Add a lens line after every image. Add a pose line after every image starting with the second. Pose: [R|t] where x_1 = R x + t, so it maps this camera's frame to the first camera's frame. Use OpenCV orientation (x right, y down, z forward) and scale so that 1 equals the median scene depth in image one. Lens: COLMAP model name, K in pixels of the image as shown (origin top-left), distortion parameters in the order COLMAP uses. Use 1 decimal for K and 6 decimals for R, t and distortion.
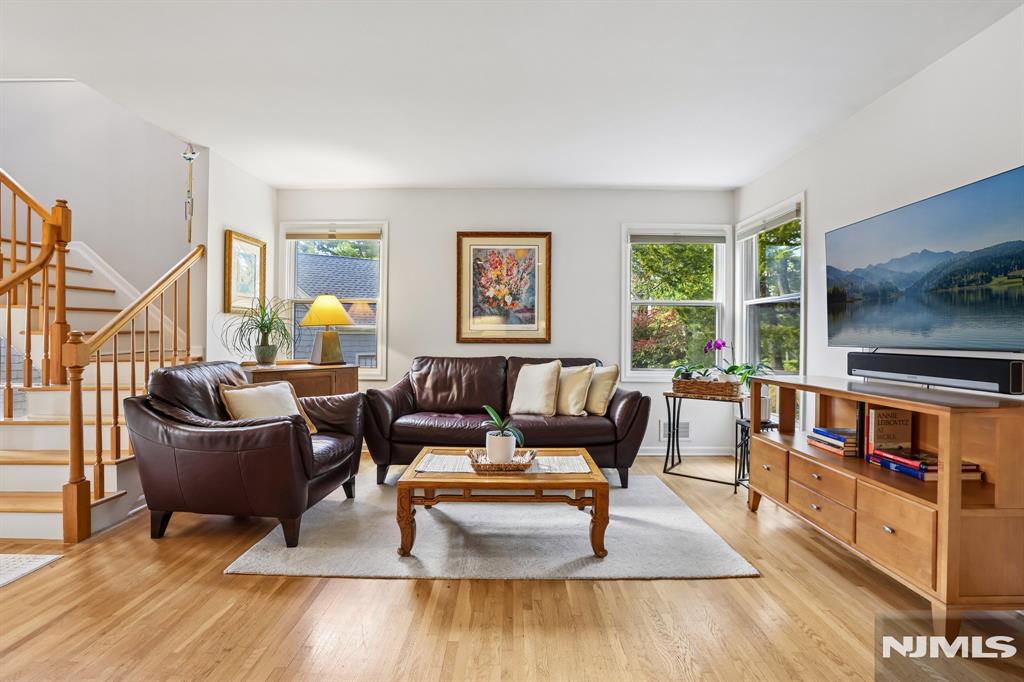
lens RADIAL K [[467.3, 0, 513.1], [0, 467.3, 334.7], [0, 0, 1]] dist [-0.058892, 0.019203]
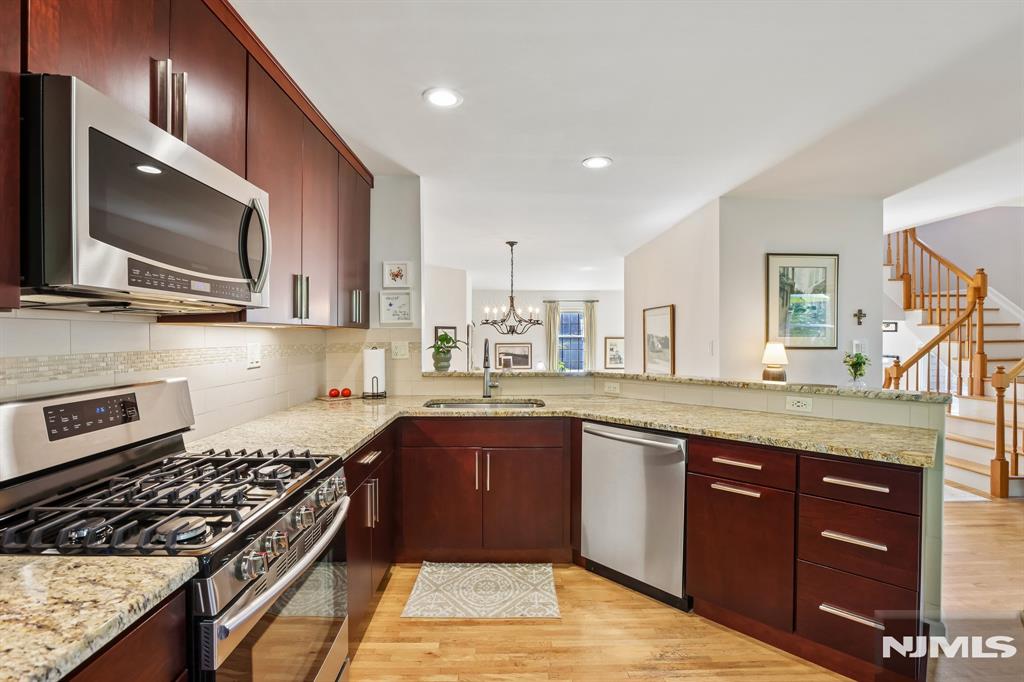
lens RADIAL K [[475.0, 0, 513.0], [0, 475.0, 335.4], [0, 0, 1]] dist [-0.056438, 0.021492]
pose [[0.019825, -0.008163, -0.999770, 0.416025], [-0.001029, 0.999966, -0.008185, -0.066565], [0.999803, 0.001191, 0.019816, -0.509765]]
